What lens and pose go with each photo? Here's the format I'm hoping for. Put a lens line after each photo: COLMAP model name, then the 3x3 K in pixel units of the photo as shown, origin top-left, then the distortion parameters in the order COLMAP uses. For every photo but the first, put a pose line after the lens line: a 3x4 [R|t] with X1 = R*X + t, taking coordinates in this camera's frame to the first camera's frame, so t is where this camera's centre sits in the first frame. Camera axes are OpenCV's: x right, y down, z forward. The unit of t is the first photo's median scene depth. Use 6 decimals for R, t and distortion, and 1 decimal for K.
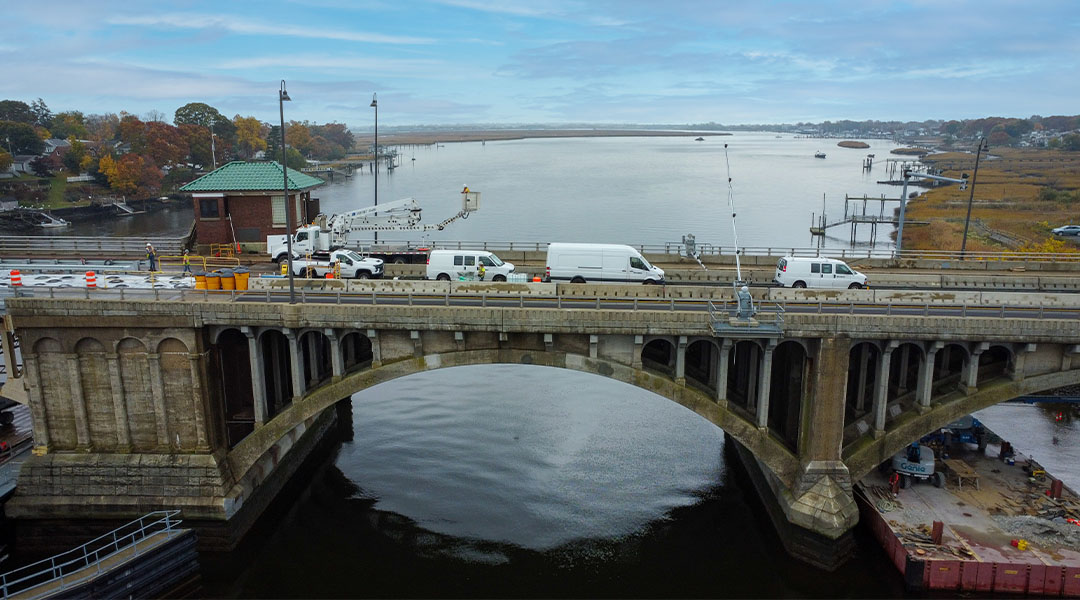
lens RADIAL K [[807.0, 0, 537.5], [0, 807.0, 297.6], [0, 0, 1]] dist [-0.118105, 0.182798]
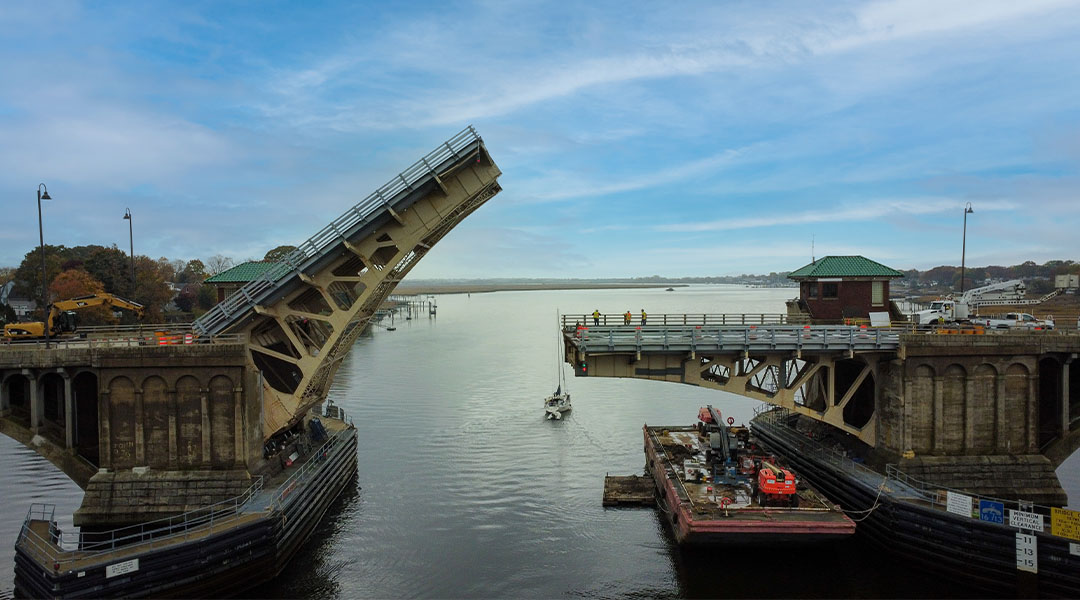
lens RADIAL K [[804.3, 0, 538.0], [0, 804.3, 298.6], [0, 0, 1]] dist [-0.105141, 0.172604]
pose [[0.996847, -0.003708, 0.079262, -1.341754], [0.018524, 0.982180, -0.187025, 0.175001], [-0.077156, 0.187904, 0.979152, -0.263492]]
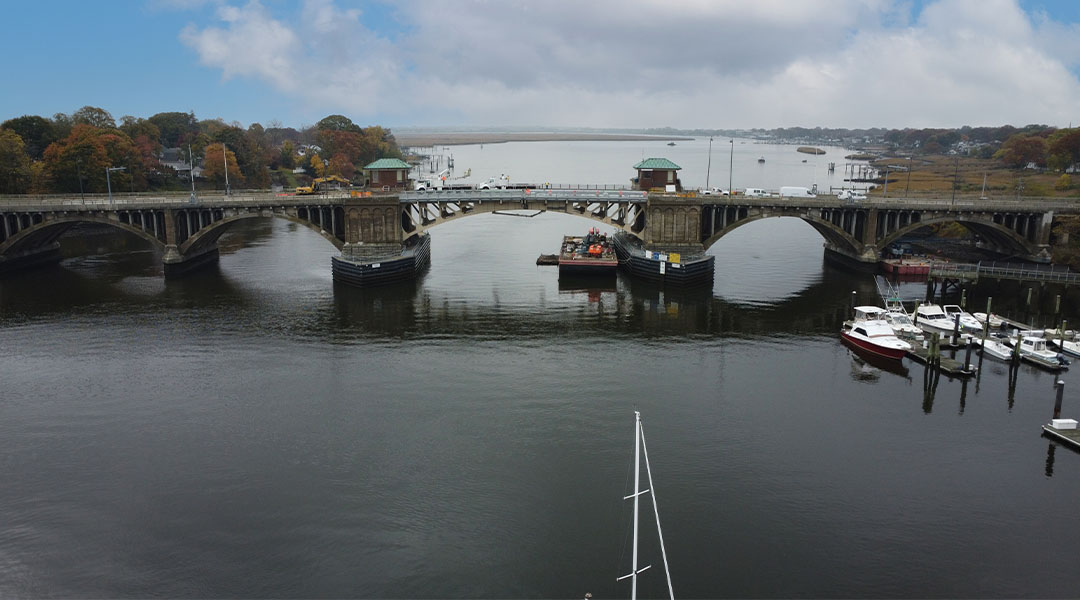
lens RADIAL K [[818.9, 0, 540.3], [0, 818.9, 306.1], [0, 0, 1]] dist [-0.208280, 0.381856]
pose [[0.997842, -0.003310, 0.065575, -1.332604], [0.002908, 0.999976, 0.006219, 0.445652], [-0.065594, -0.006015, 0.997828, -2.446249]]
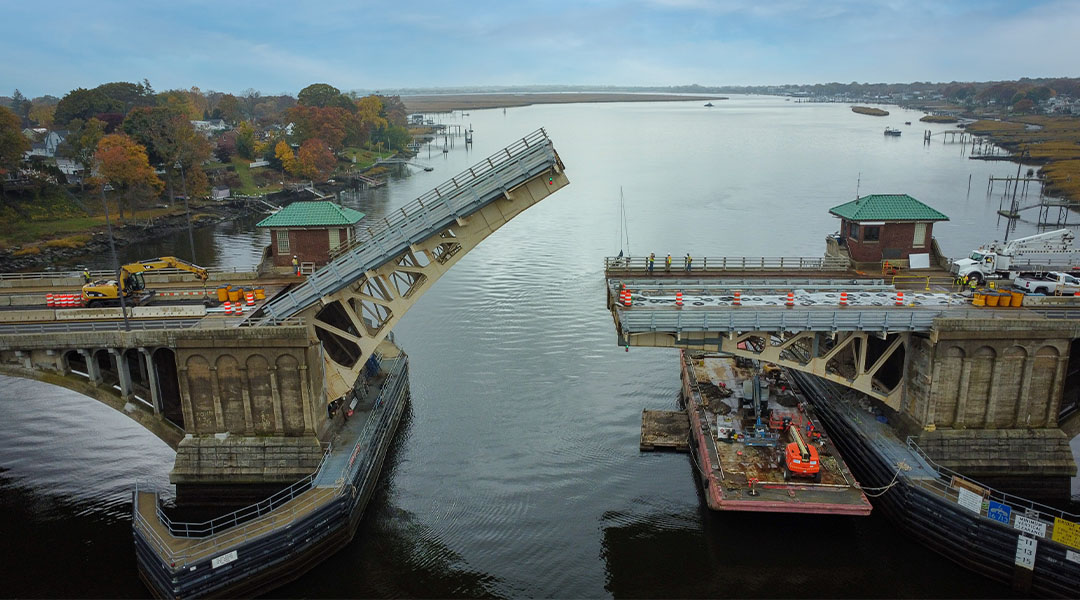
lens RADIAL K [[804.3, 0, 538.0], [0, 804.3, 298.6], [0, 0, 1]] dist [-0.105141, 0.172604]
pose [[0.999321, -0.013850, 0.034135, -1.360634], [0.012197, 0.998764, 0.048178, -0.105182], [-0.034760, -0.047729, 0.998255, -0.333538]]
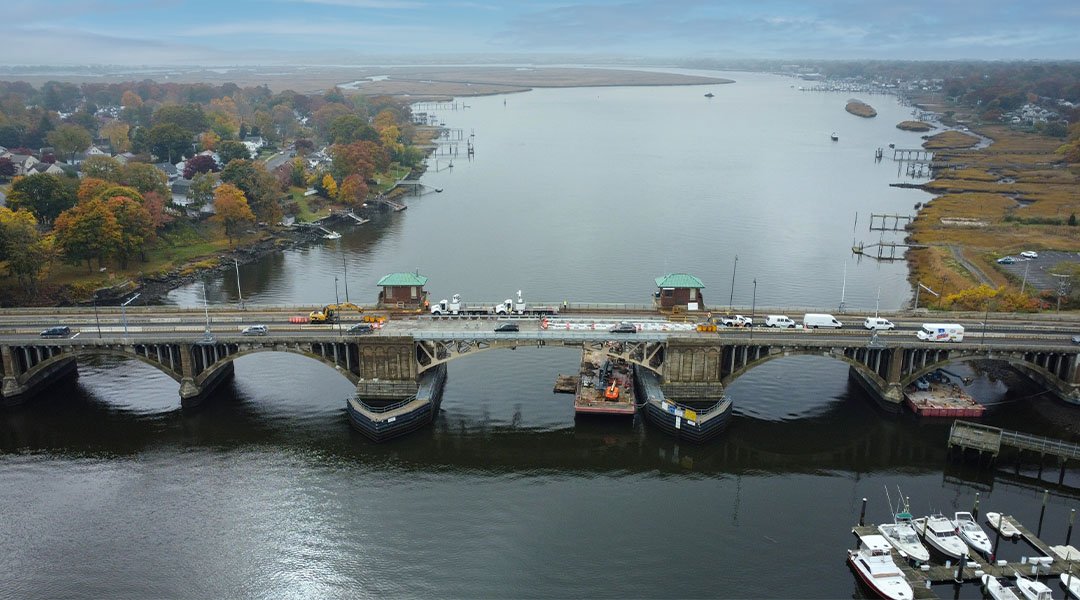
lens RADIAL K [[875.7, 0, 537.8], [0, 875.7, 296.6], [0, 0, 1]] dist [-0.207911, 0.376882]
pose [[0.999494, 0.002681, 0.031686, -1.300052], [-0.004819, 0.997702, 0.067586, -0.409294], [-0.031432, -0.067704, 0.997210, -2.613544]]
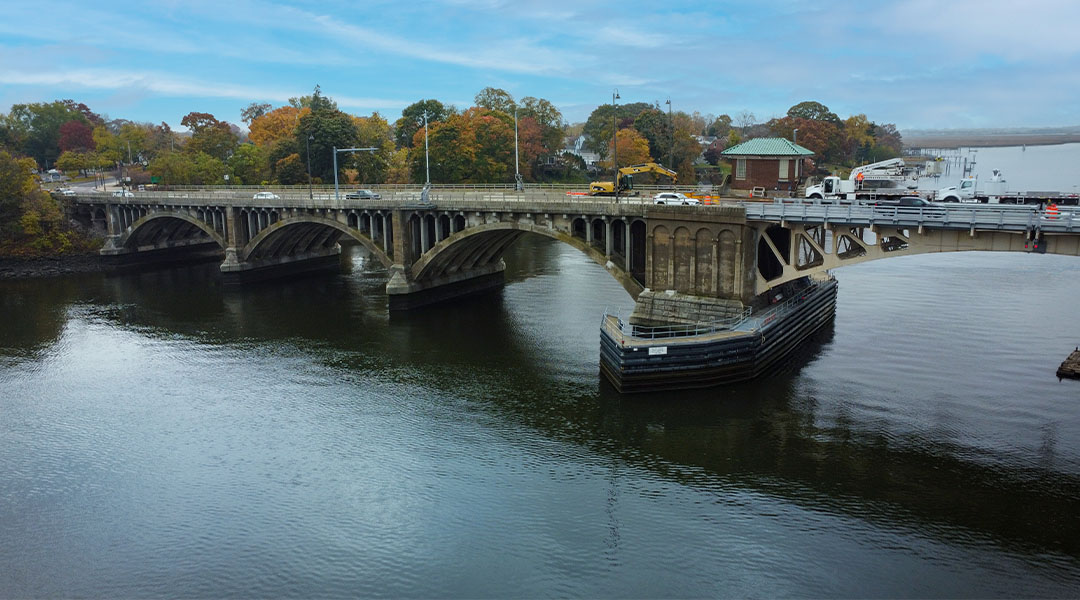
lens RADIAL K [[818.9, 0, 540.3], [0, 818.9, 306.1], [0, 0, 1]] dist [-0.208280, 0.381856]
pose [[0.852526, 0.106274, -0.511766, -1.182522], [-0.103441, 0.994051, 0.034109, 0.193820], [0.512346, 0.023859, 0.858447, -0.651449]]
